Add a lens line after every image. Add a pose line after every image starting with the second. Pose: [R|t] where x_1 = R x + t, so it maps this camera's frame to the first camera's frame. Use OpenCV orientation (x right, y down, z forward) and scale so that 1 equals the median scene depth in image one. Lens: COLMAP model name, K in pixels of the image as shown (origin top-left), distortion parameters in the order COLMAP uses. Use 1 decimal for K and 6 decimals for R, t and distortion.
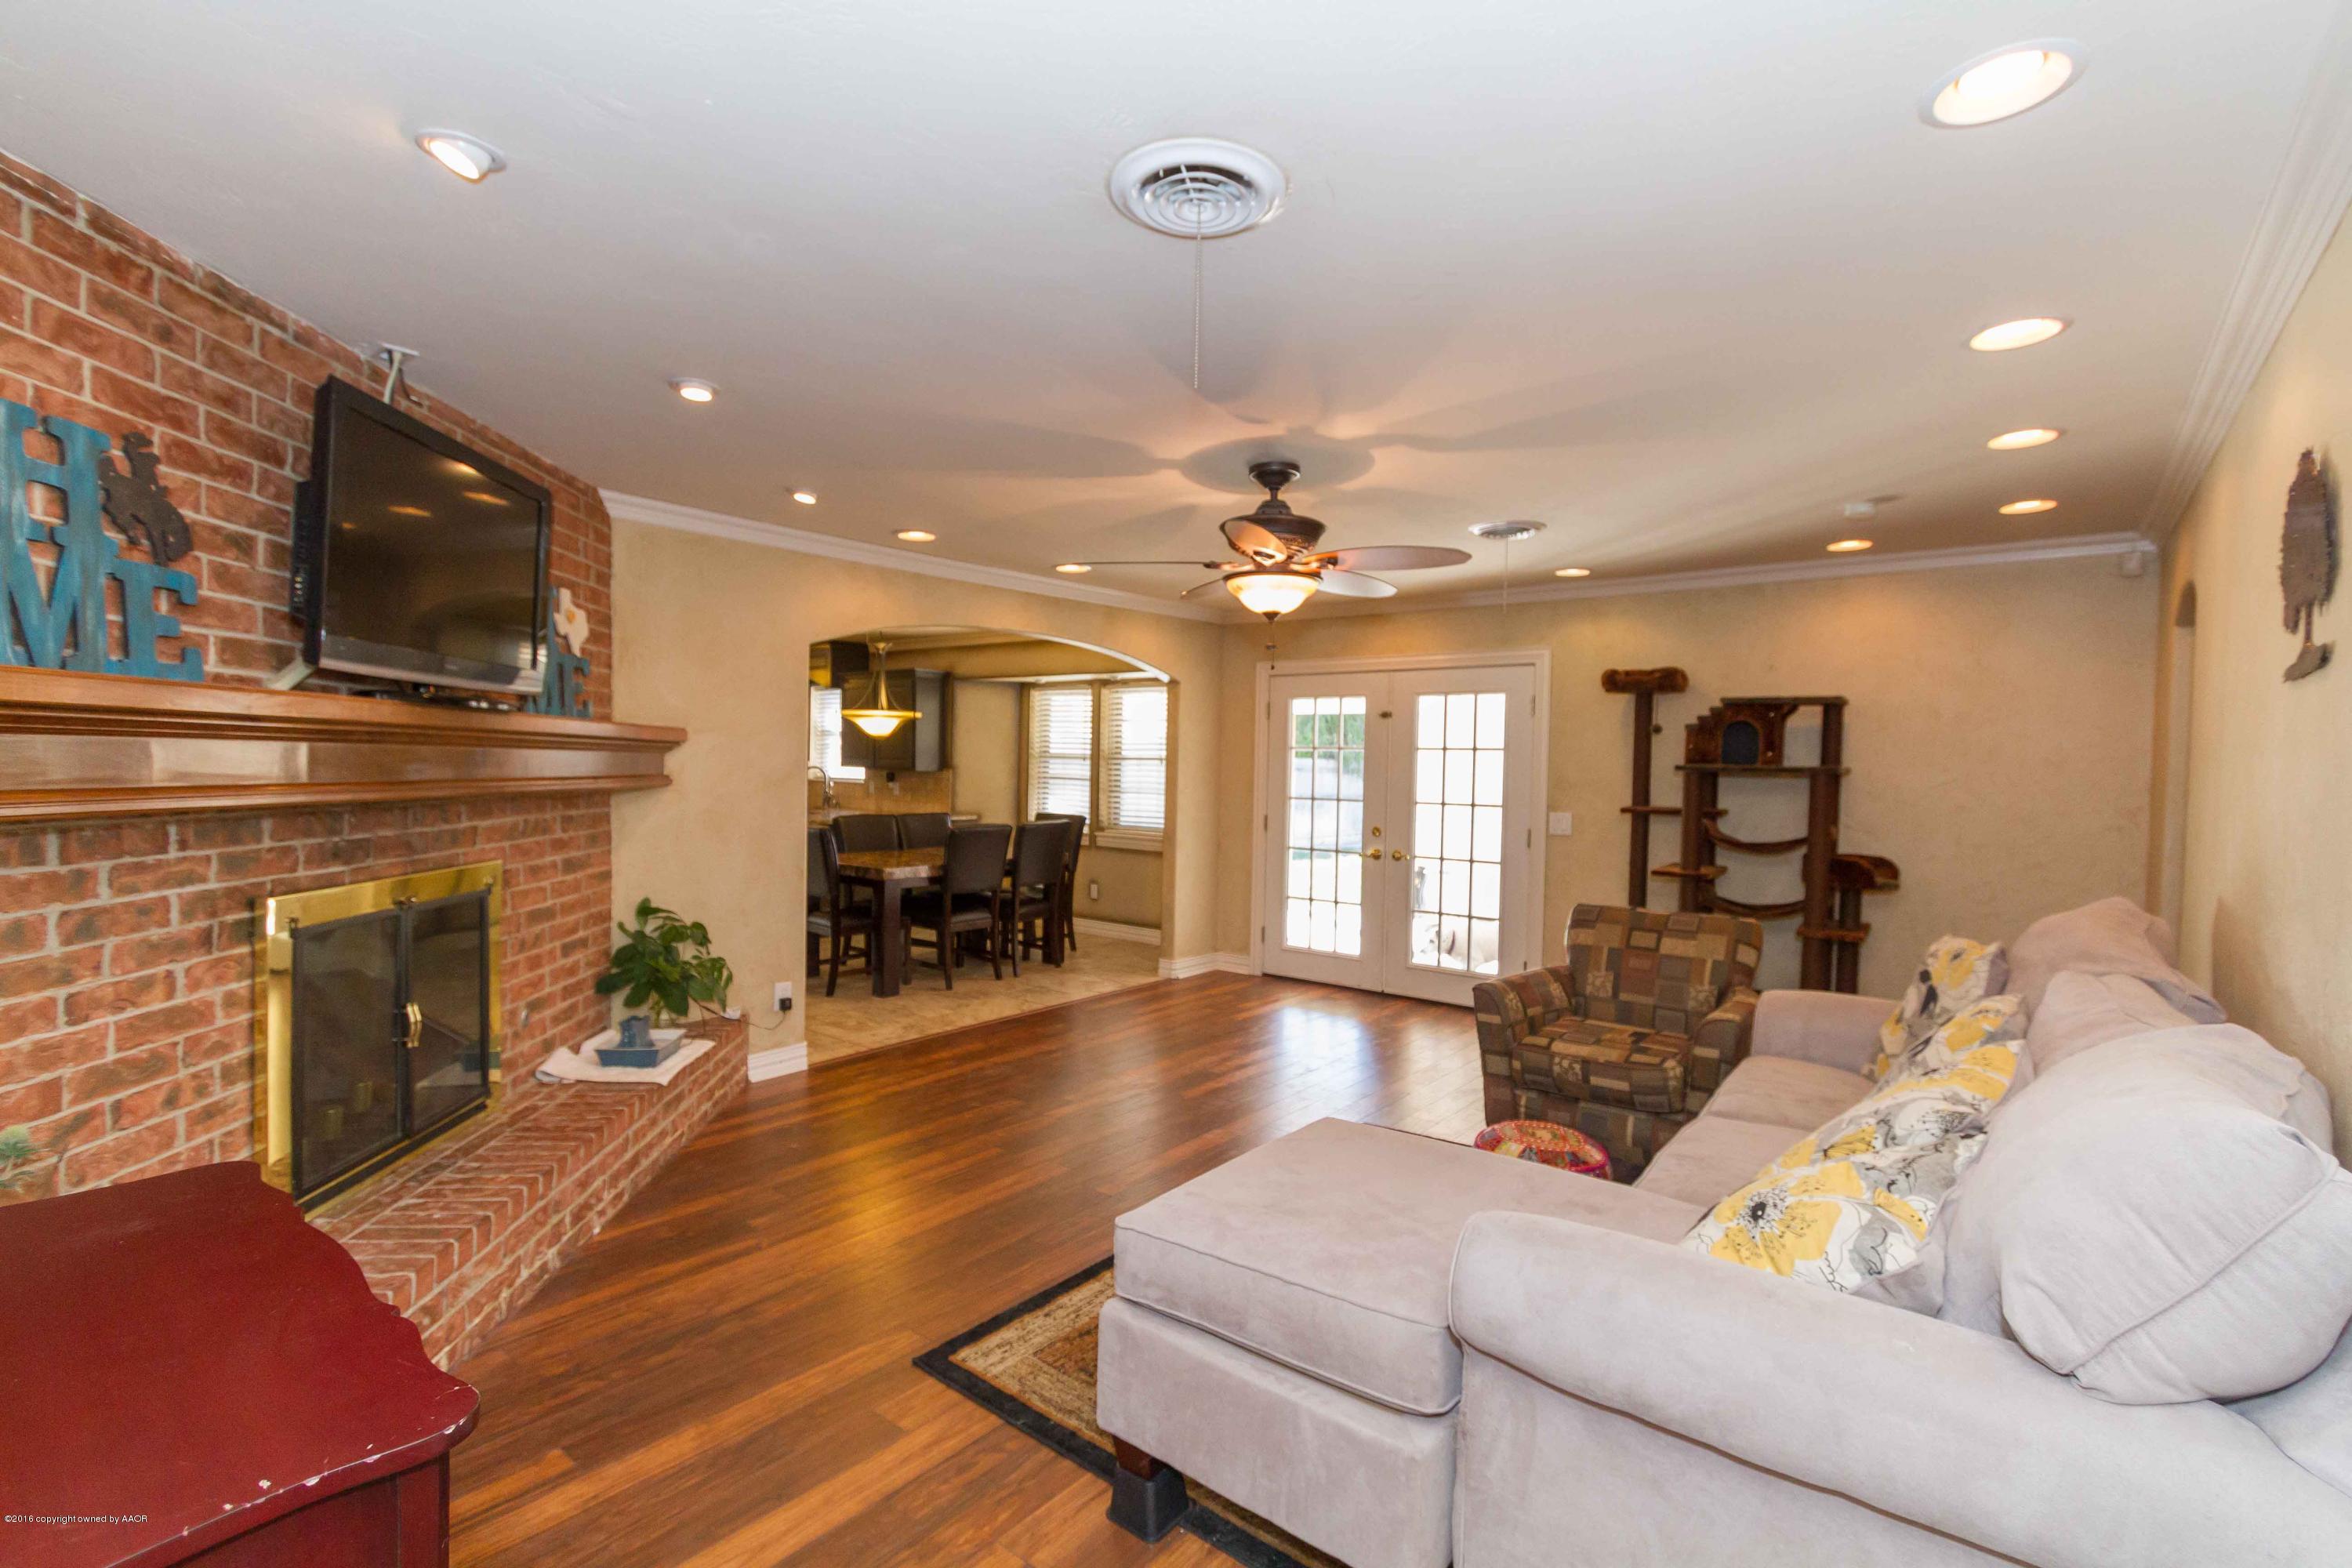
lens RADIAL K [[1089.5, 0, 1187.5], [0, 1089.5, 740.7], [0, 0, 1]] dist [0.001174, -0.000305]
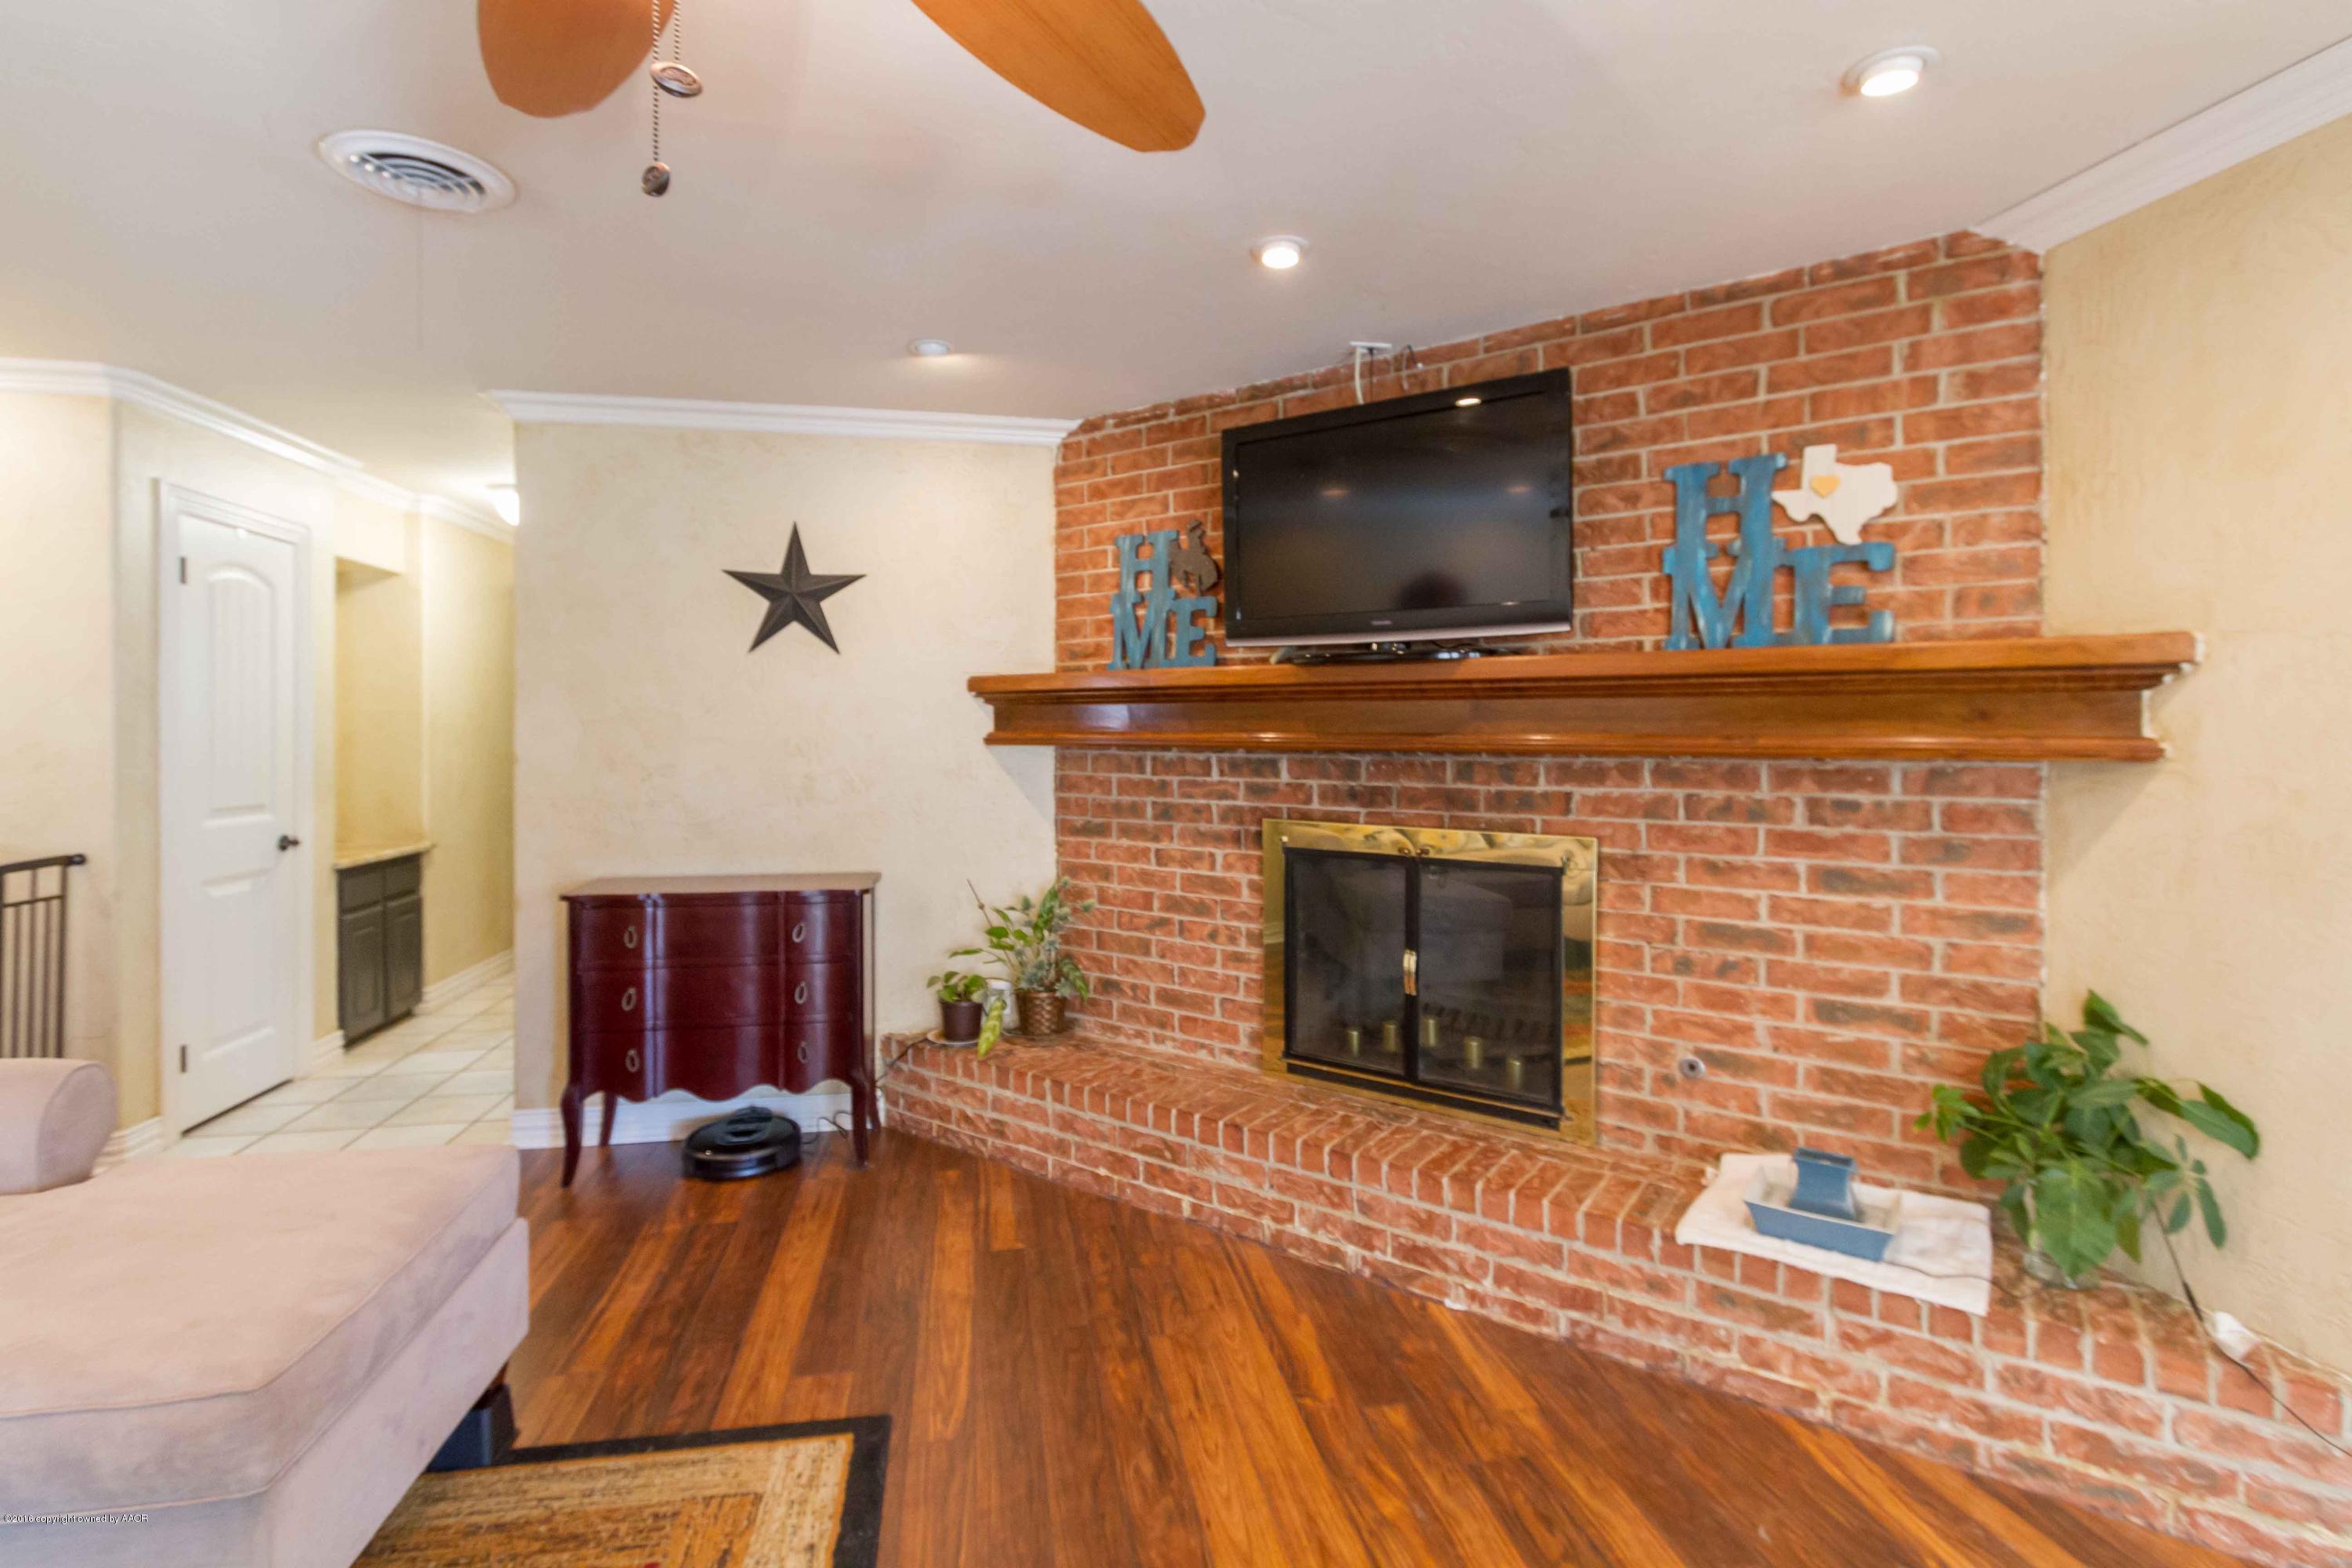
lens RADIAL K [[1089.5, 0, 1187.5], [0, 1089.5, 740.7], [0, 0, 1]] dist [0.001174, -0.000305]
pose [[-0.655110, -0.023184, -0.755178, 0.272420], [-0.003645, 0.999614, -0.027527, 0.093918], [0.755525, -0.015280, -0.654942, 1.994747]]
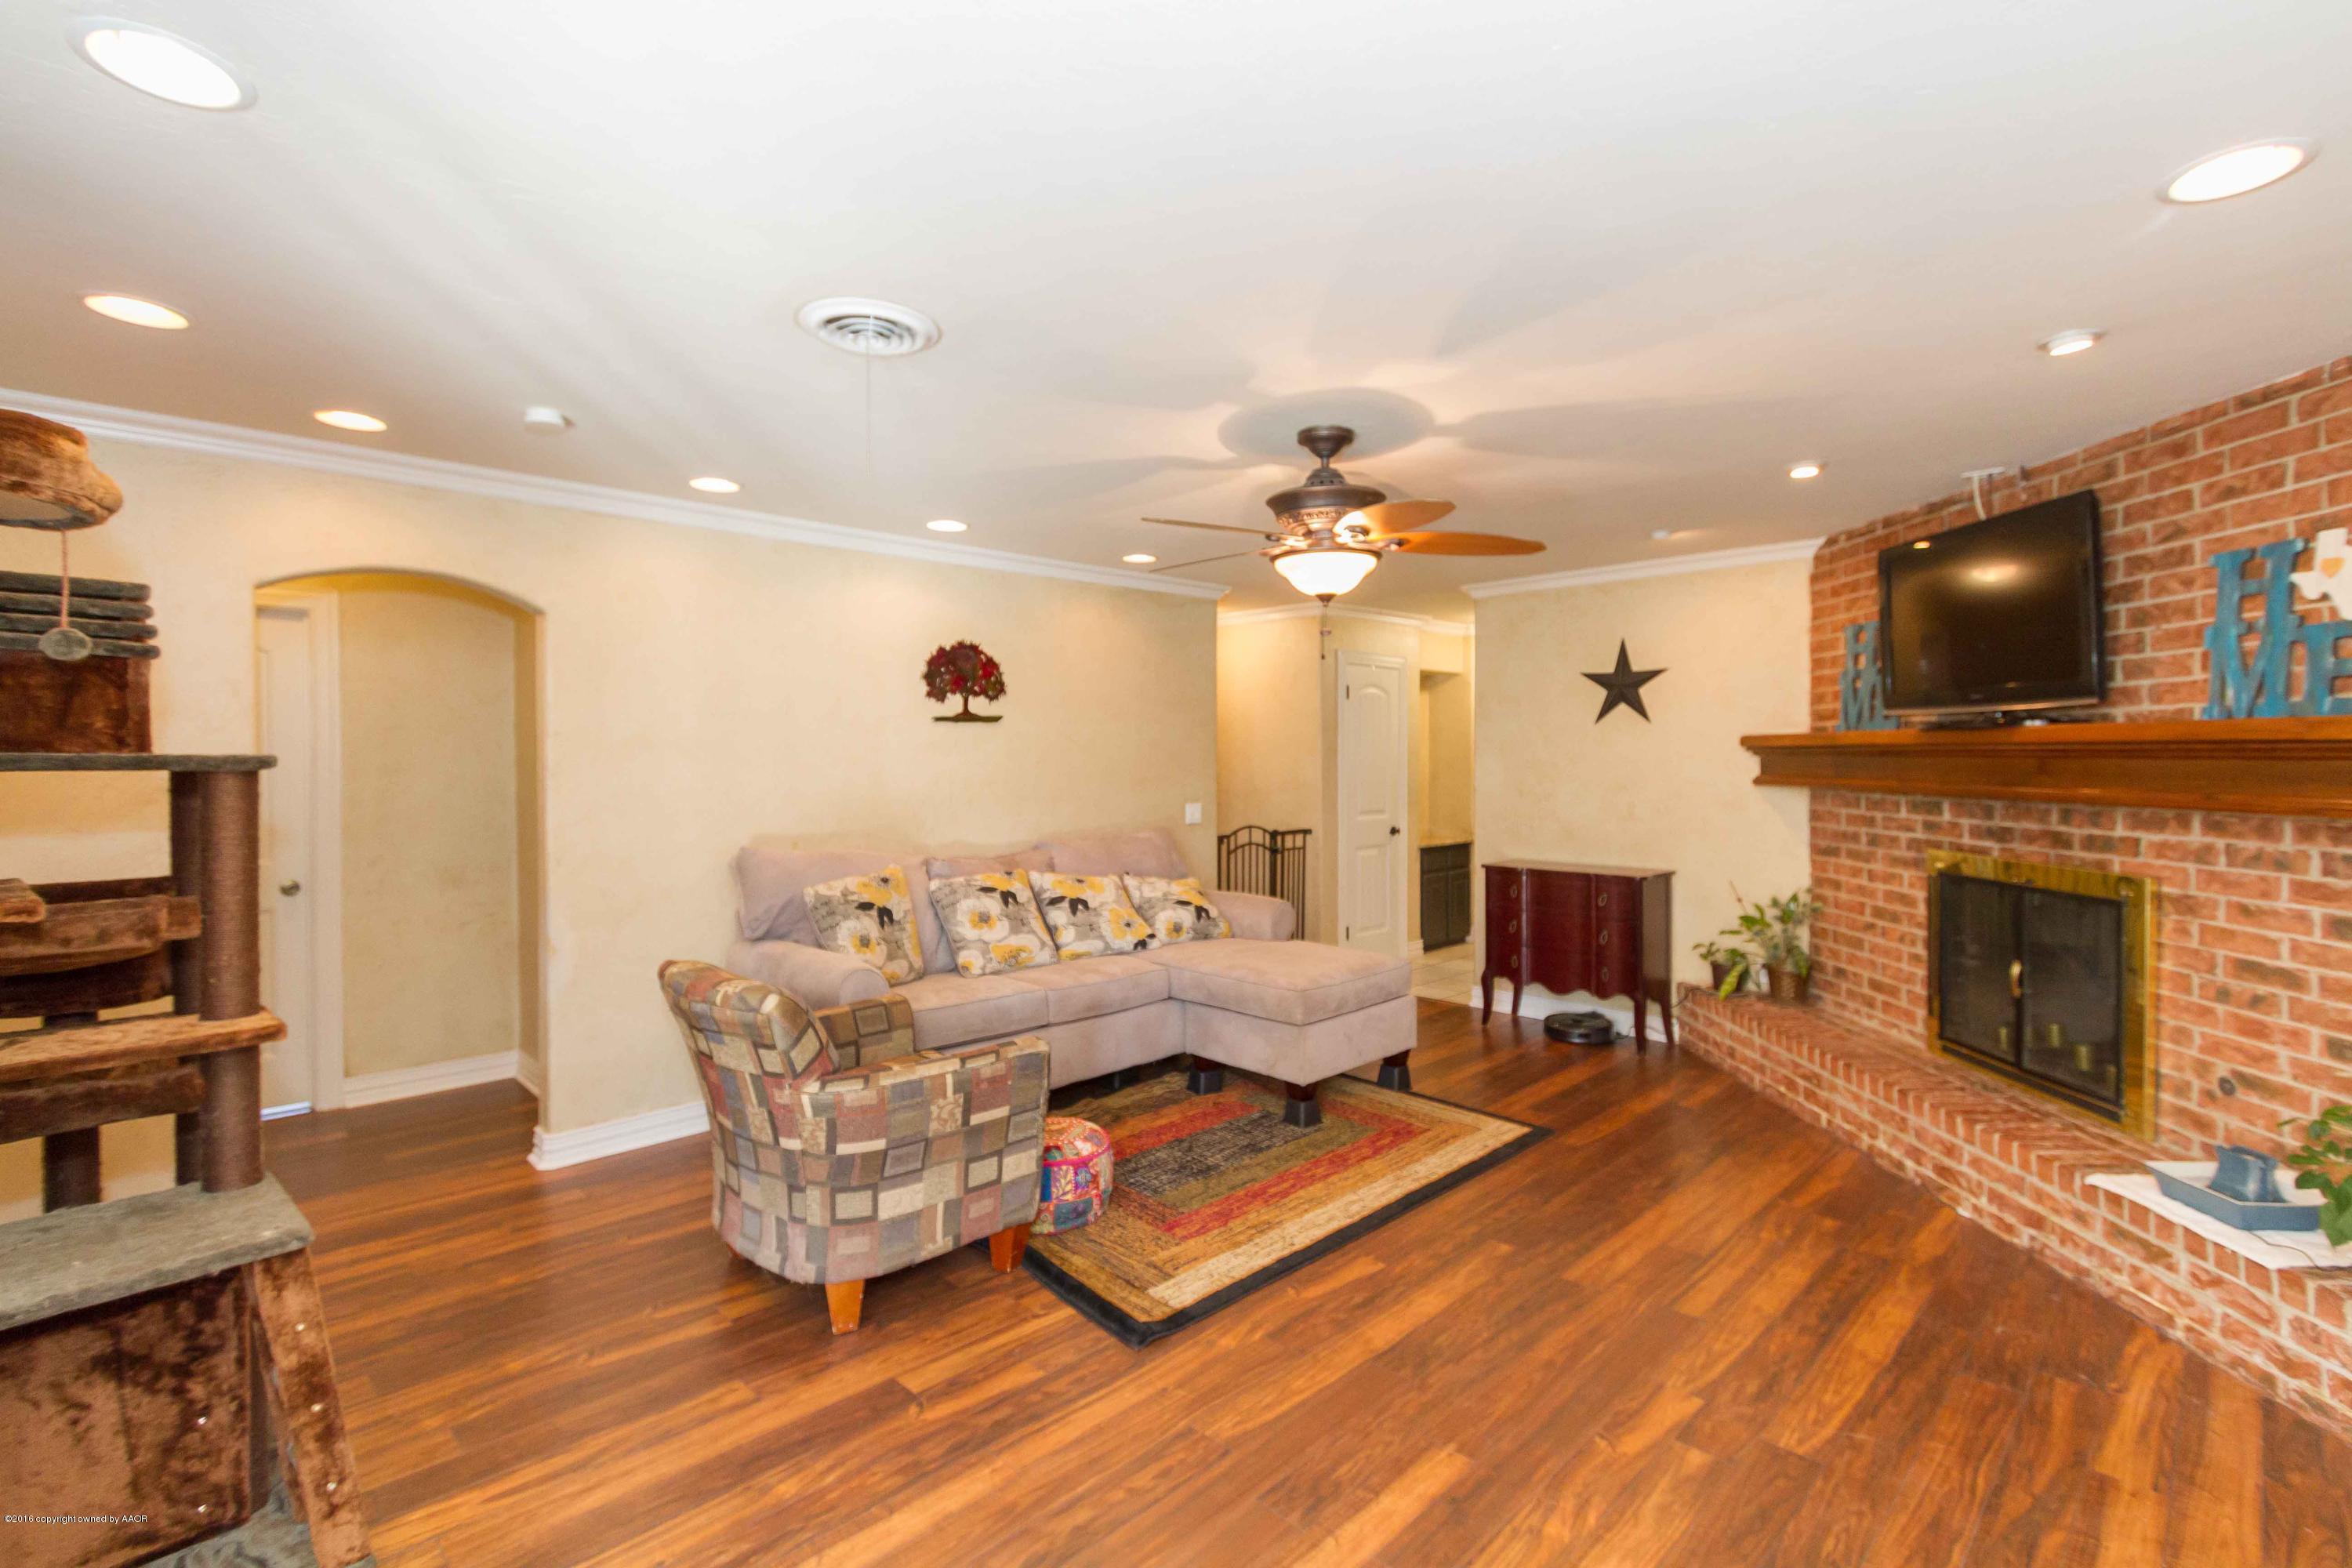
lens RADIAL K [[1089.5, 0, 1187.5], [0, 1089.5, 740.7], [0, 0, 1]] dist [0.001174, -0.000305]
pose [[-0.993485, -0.021446, 0.111923, 0.140405], [-0.025252, 0.999146, -0.032703, 0.066827], [-0.111126, -0.035316, -0.993179, 3.117280]]
